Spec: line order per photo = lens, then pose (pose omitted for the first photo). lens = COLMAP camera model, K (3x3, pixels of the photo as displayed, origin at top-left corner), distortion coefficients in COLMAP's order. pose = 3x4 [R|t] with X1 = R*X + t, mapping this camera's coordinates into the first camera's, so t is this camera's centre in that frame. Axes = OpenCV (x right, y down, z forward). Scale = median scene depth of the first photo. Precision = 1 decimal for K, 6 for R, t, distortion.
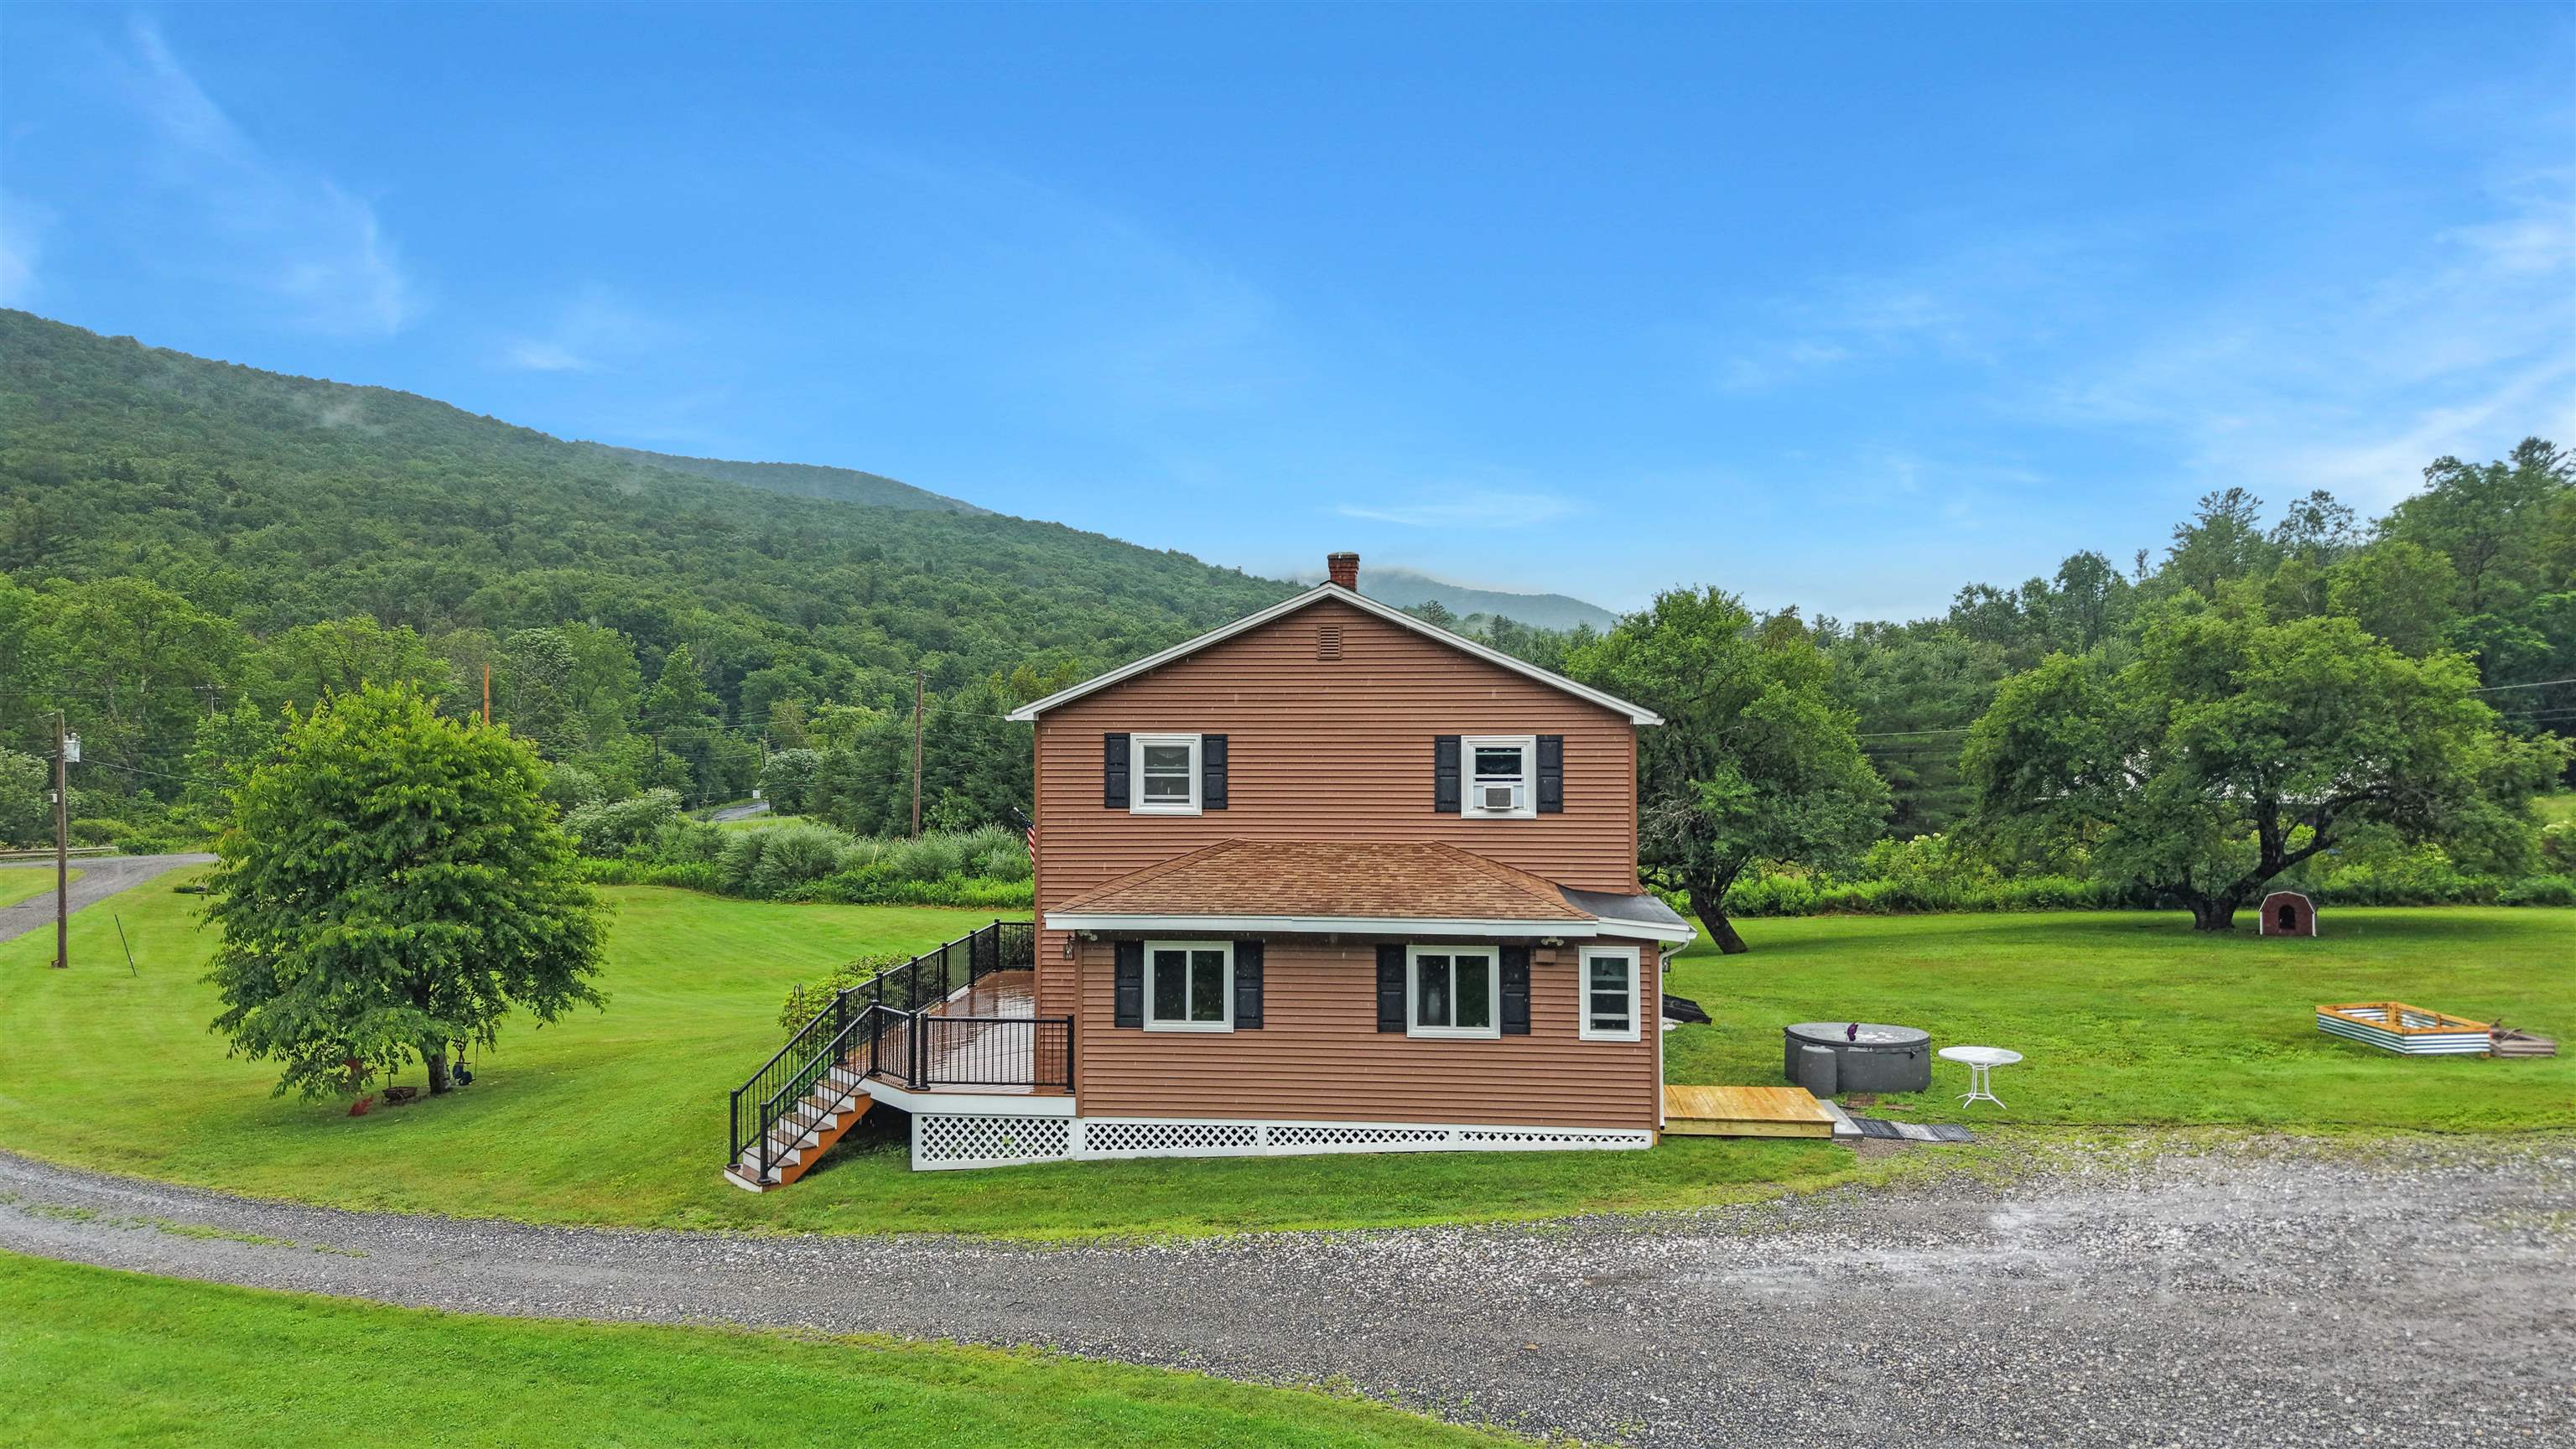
lens RADIAL K [[1683.0, 0, 1288.0], [0, 1683.0, 724.5], [0, 0, 1]] dist [0.105596, -0.171186]
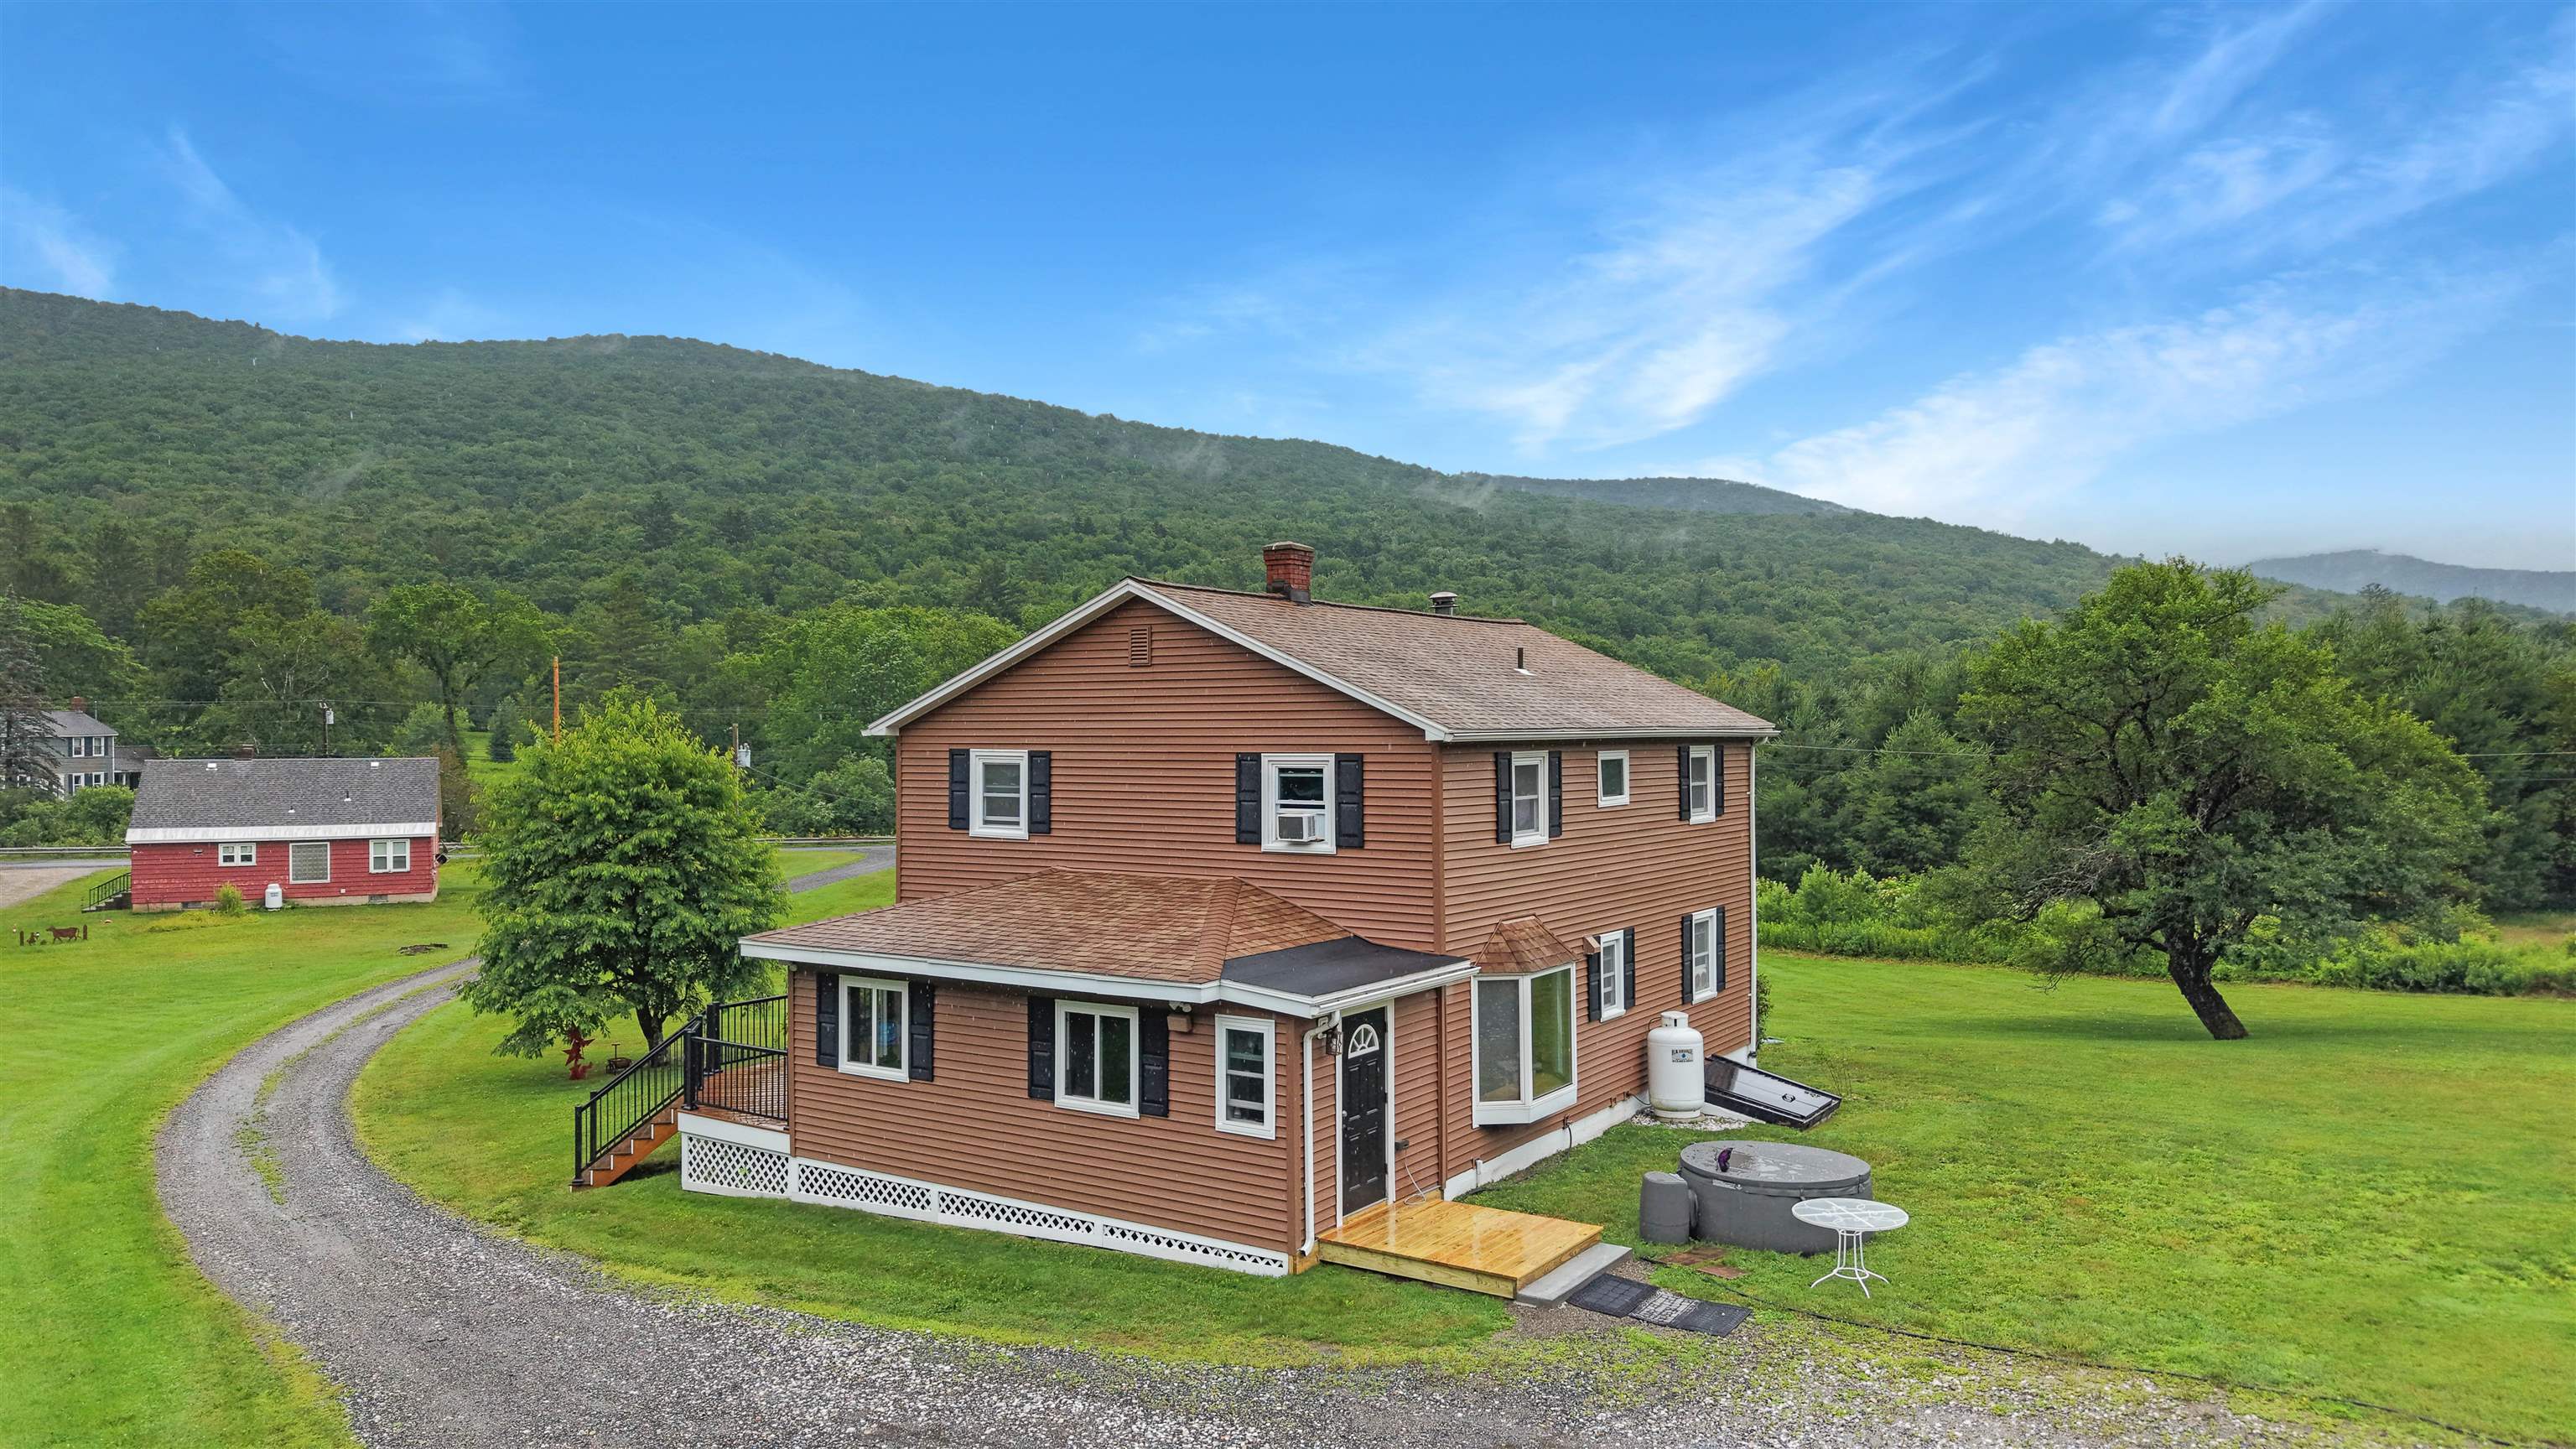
lens RADIAL K [[1704.4, 0, 1290.3], [0, 1704.4, 678.4], [0, 0, 1]] dist [0.010217, -0.001159]
pose [[0.878720, -0.018267, -0.476987, 0.524832], [0.002690, 0.999441, -0.033319, -0.002273], [0.477329, 0.027995, 0.878279, 0.258722]]
